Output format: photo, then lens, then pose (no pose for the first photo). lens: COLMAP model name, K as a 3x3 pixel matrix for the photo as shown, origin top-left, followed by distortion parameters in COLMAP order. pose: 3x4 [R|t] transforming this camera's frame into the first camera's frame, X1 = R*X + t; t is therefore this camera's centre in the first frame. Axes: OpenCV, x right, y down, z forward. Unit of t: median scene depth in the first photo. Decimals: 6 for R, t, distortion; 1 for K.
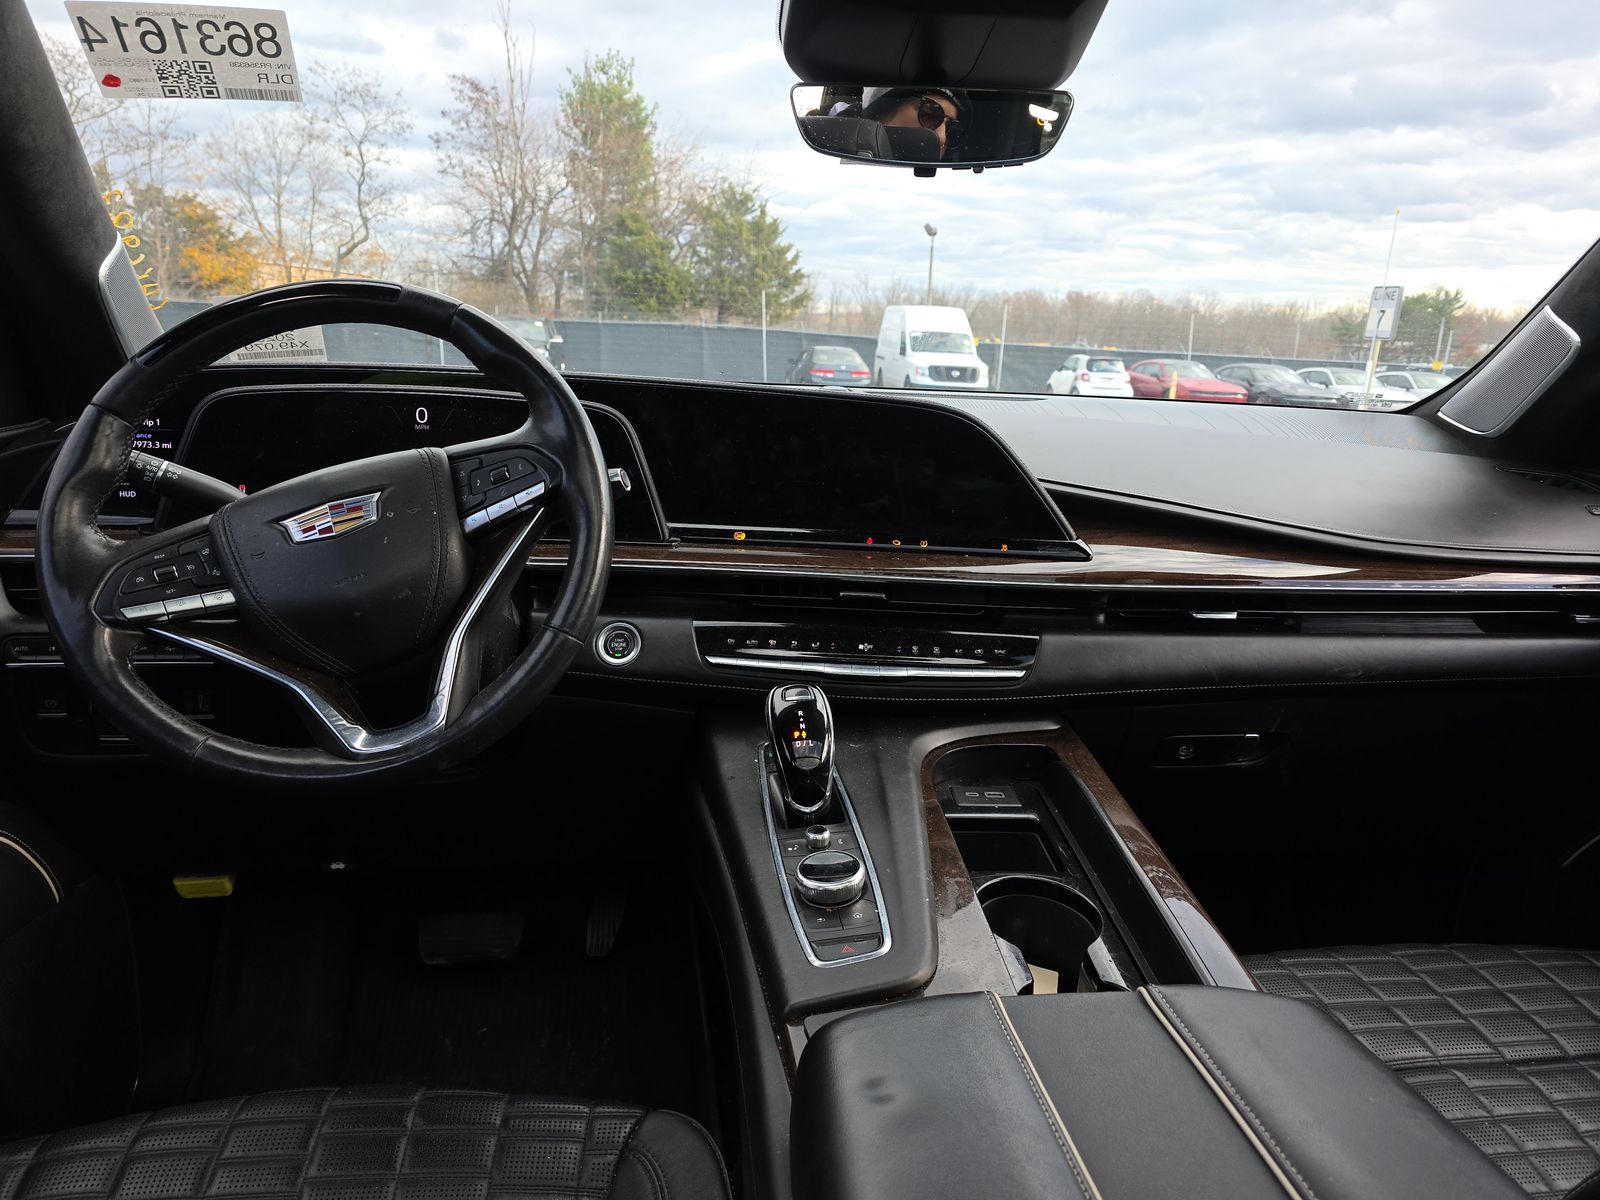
lens RADIAL K [[1000.6, 0, 800.0], [0, 1000.6, 600.0], [0, 0, 1]] dist [-0.000944, -0.036068]
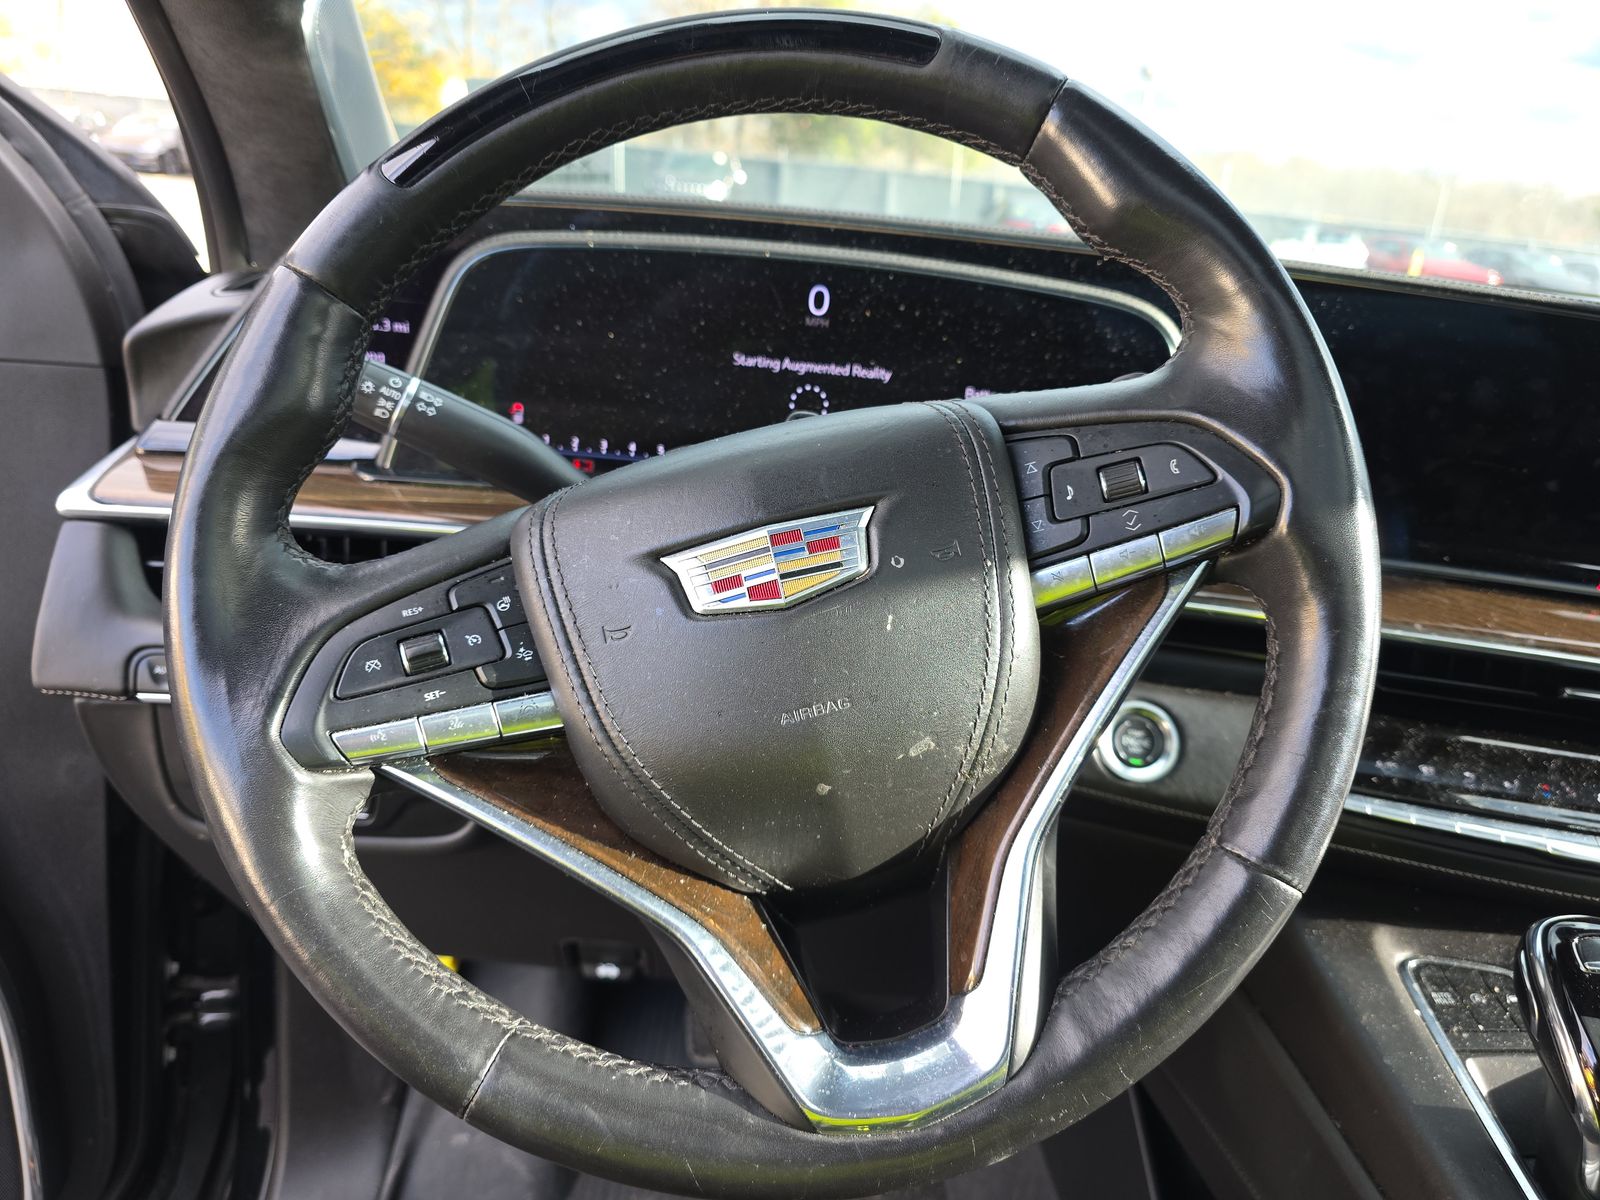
lens RADIAL K [[1081.0, 0, 800.0], [0, 1081.0, 600.0], [0, 0, 1]] dist [0.001089, -0.000415]
pose [[0.980889, 0.105114, -0.163732, -0.374204], [-0.085994, 0.989067, 0.119798, -0.123121], [0.174534, -0.103429, 0.979204, 0.522129]]
